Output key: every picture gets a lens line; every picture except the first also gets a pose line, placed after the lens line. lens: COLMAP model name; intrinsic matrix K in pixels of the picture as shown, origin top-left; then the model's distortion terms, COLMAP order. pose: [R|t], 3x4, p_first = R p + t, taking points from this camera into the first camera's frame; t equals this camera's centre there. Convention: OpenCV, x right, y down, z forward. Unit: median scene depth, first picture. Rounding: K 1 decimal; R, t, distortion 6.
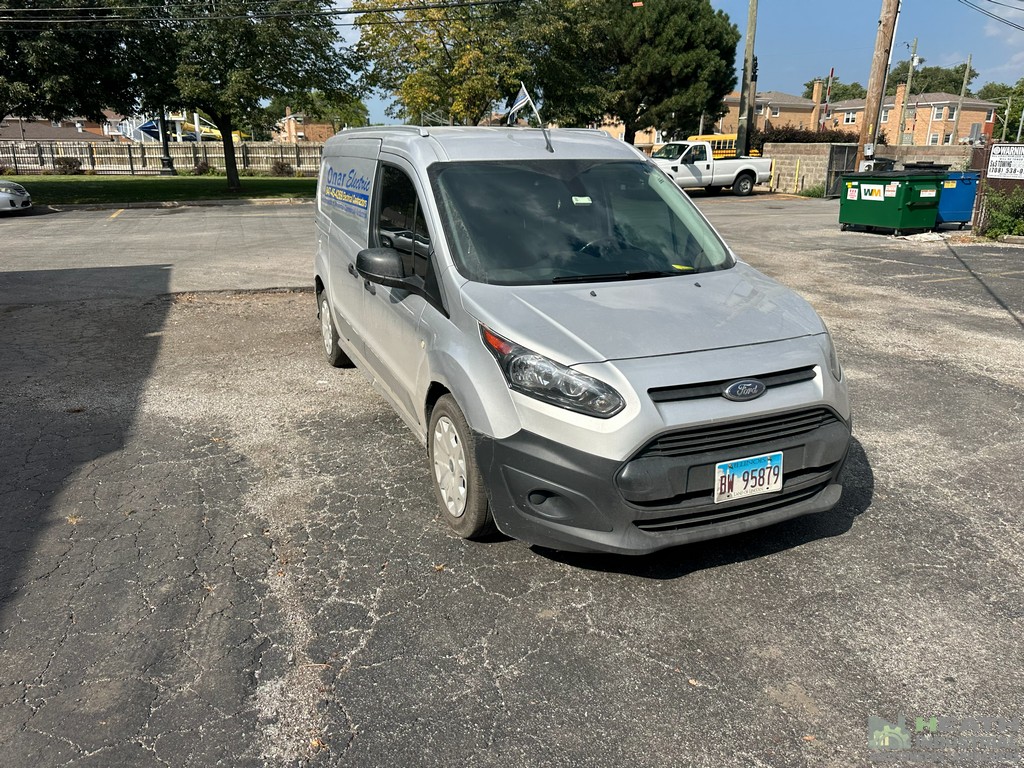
lens RADIAL K [[726.6, 0, 512.0], [0, 726.6, 384.0], [0, 0, 1]] dist [-0.003002, -0.005577]
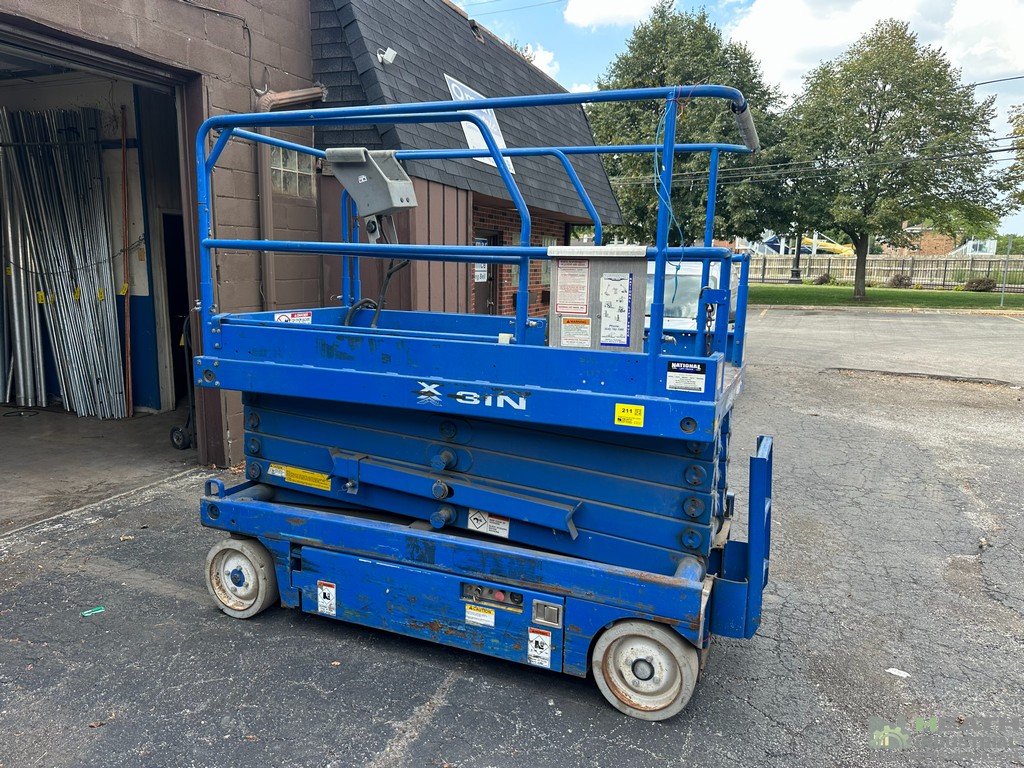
lens RADIAL K [[726.6, 0, 512.0], [0, 726.6, 384.0], [0, 0, 1]] dist [-0.003002, -0.005577]
pose [[0.722644, 0.121919, -0.680384, 0.011136], [-0.218066, 0.974266, -0.057030, 0.043647], [0.655922, 0.189581, 0.730634, -0.151265]]
